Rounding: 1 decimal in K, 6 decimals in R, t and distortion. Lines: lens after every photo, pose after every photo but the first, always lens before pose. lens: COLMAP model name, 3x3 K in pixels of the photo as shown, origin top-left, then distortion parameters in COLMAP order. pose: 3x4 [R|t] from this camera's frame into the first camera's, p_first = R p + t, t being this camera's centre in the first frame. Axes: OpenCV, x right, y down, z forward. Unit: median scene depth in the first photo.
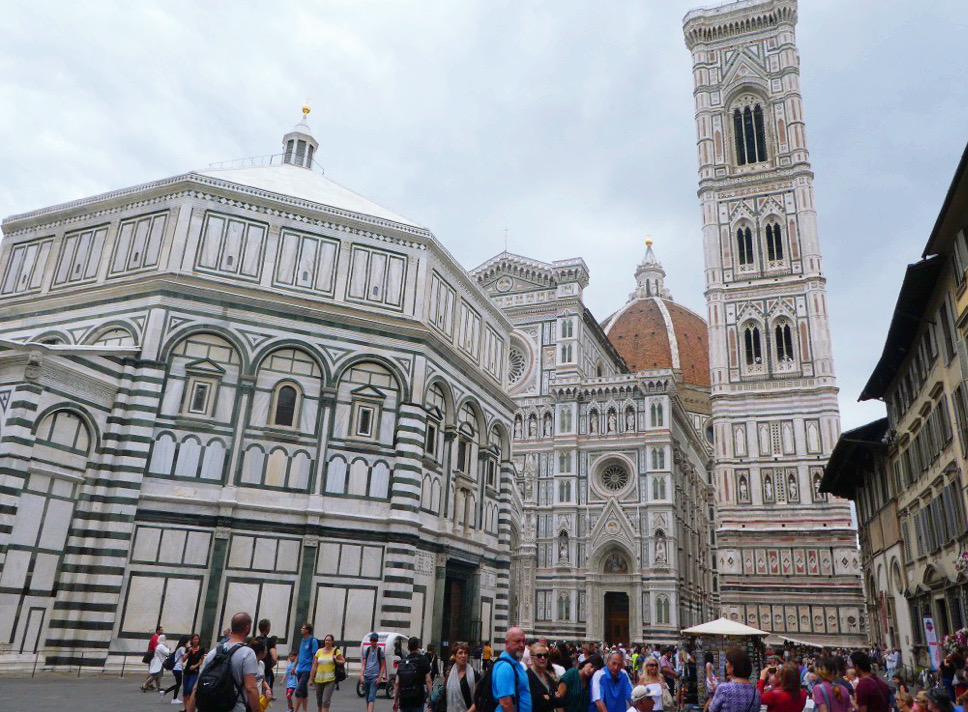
lens RADIAL K [[735.8, 0, 490.1], [0, 735.8, 359.9], [0, 0, 1]] dist [-0.044960, 0.010301]
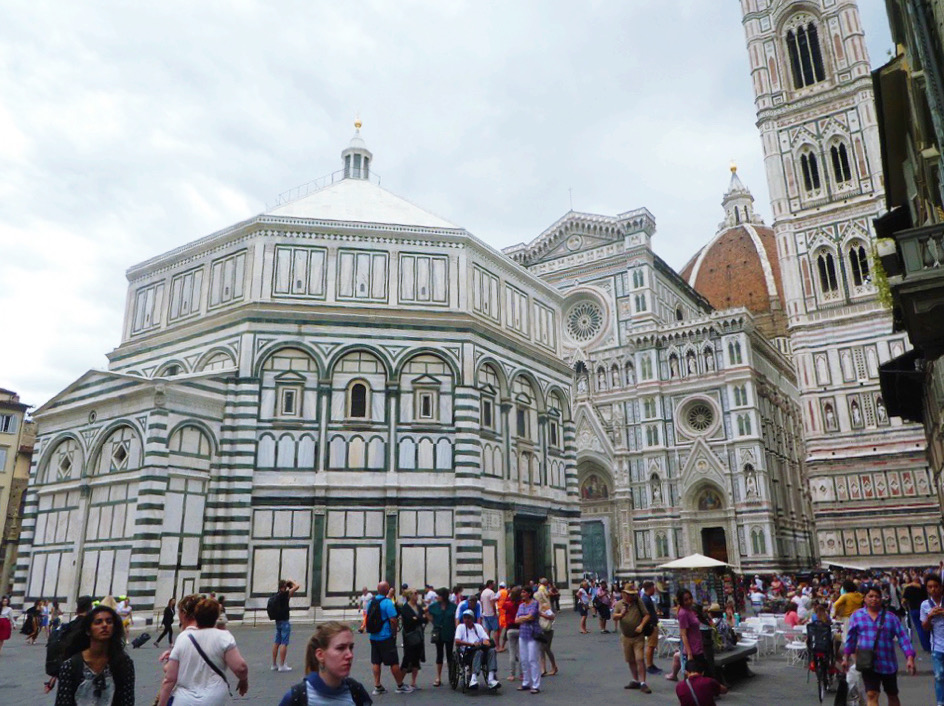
lens RADIAL K [[733.7, 0, 461.9], [0, 733.7, 345.3], [0, 0, 1]] dist [-0.064615, 0.016965]
pose [[0.974467, -0.117893, -0.191089, 0.097374], [0.127100, 0.991214, 0.036621, -0.038054], [0.185093, -0.059973, 0.980889, -0.105495]]
